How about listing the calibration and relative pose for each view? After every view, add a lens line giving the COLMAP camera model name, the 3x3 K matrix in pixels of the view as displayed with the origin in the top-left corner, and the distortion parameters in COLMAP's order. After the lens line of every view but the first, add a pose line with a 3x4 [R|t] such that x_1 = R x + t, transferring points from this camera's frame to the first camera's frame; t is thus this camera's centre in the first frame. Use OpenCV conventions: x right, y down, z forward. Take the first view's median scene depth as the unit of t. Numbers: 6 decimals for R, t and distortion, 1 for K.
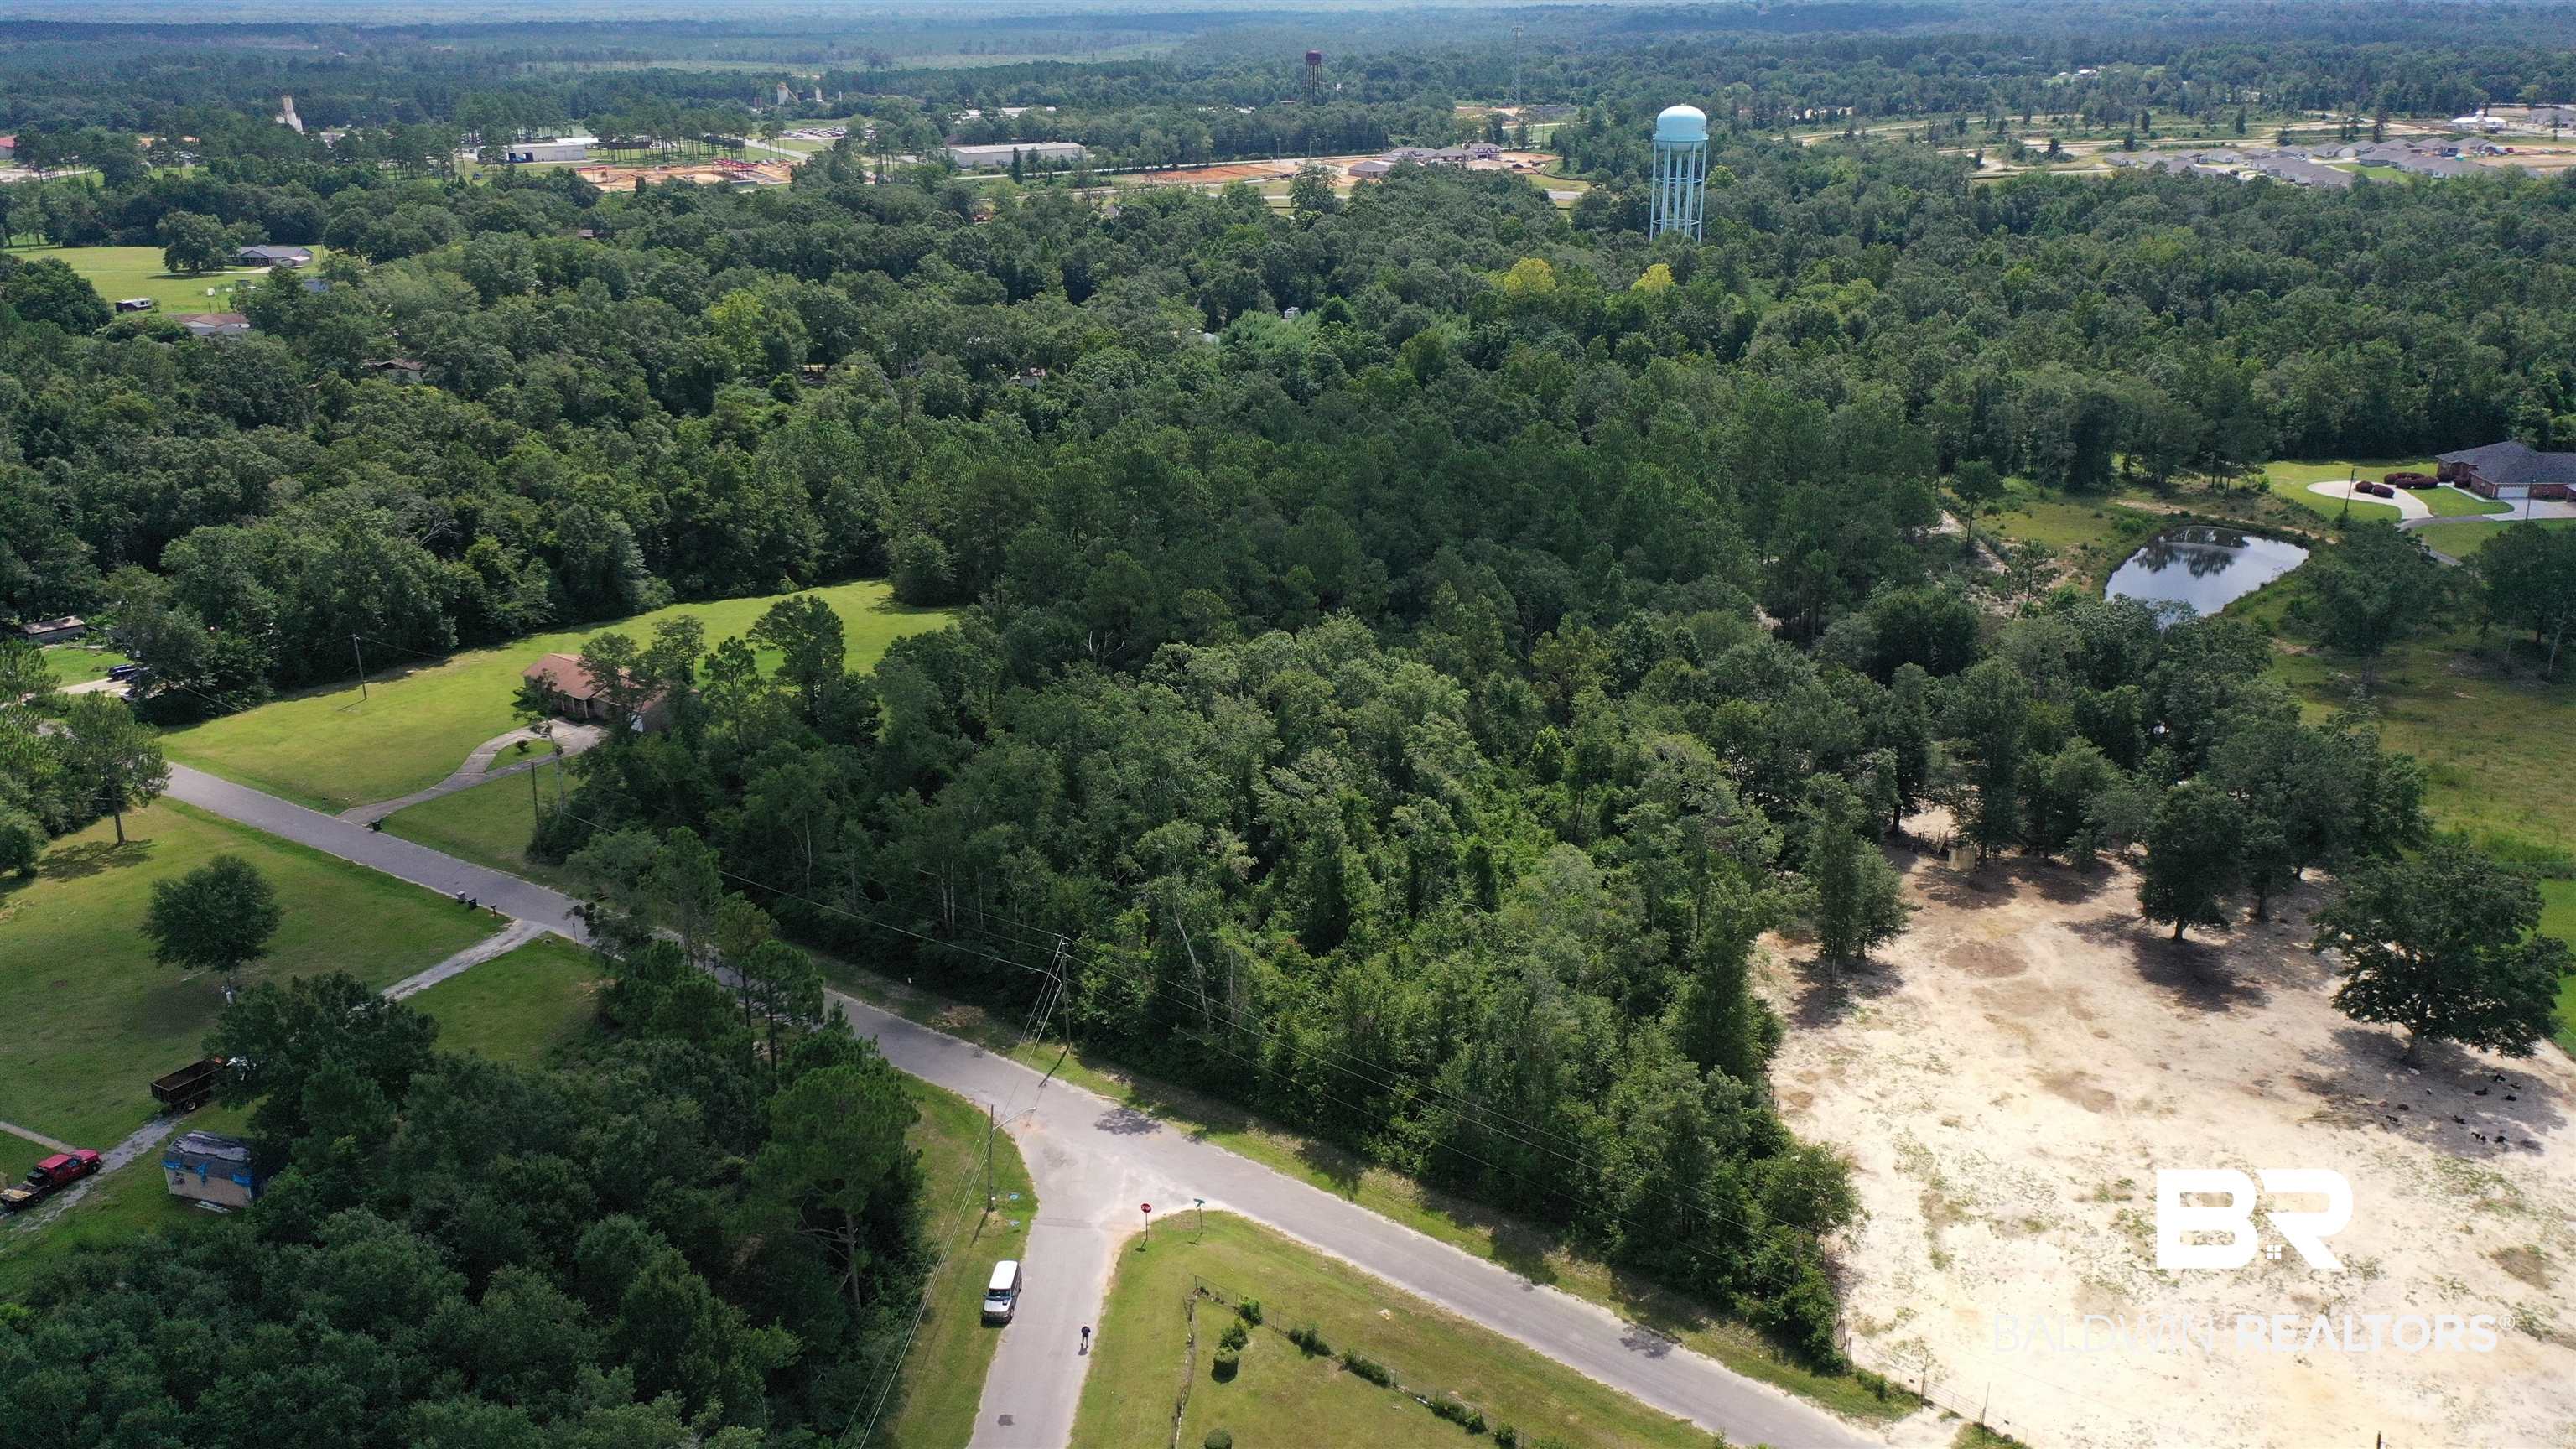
lens RADIAL K [[2051.5, 0, 1291.7], [0, 2051.5, 699.7], [0, 0, 1]] dist [0.022065, 0.005228]
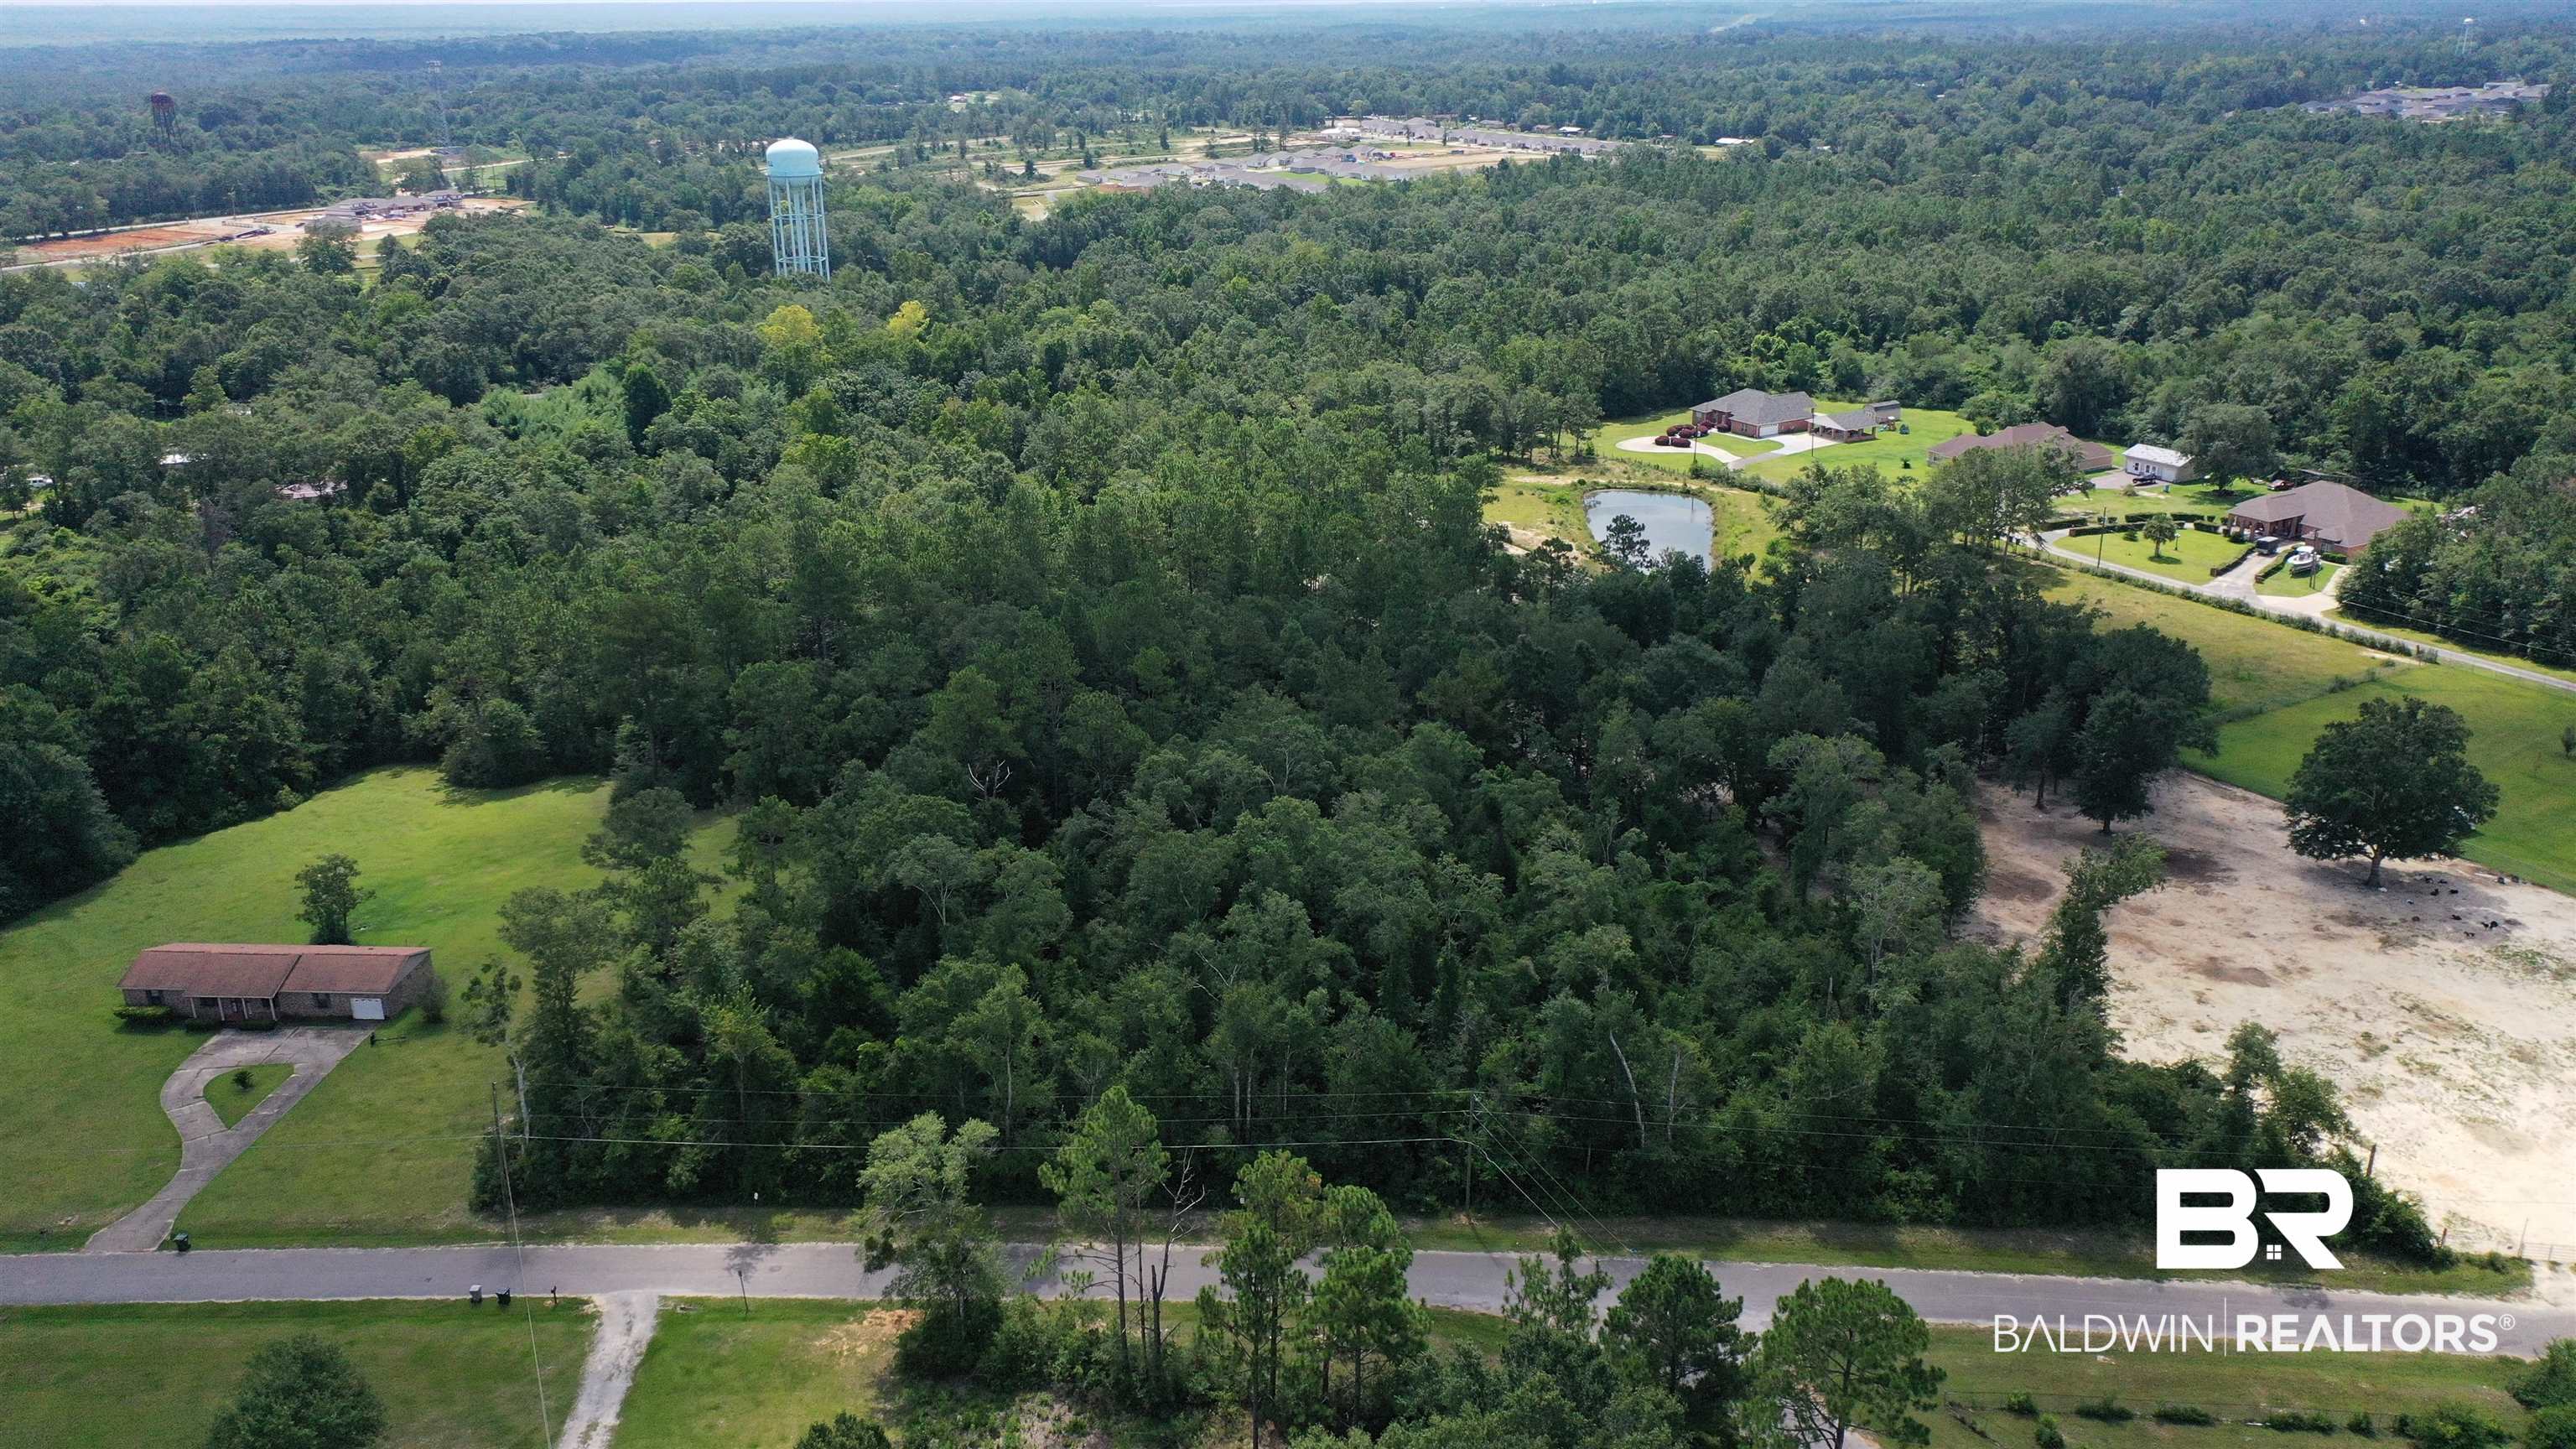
lens RADIAL K [[2051.5, 0, 1291.7], [0, 2051.5, 699.7], [0, 0, 1]] dist [0.022065, 0.005228]
pose [[0.836643, -0.180211, 0.517254, -0.110113], [0.187669, 0.981481, 0.038398, -0.017444], [-0.514595, 0.064947, 0.854970, 0.053372]]
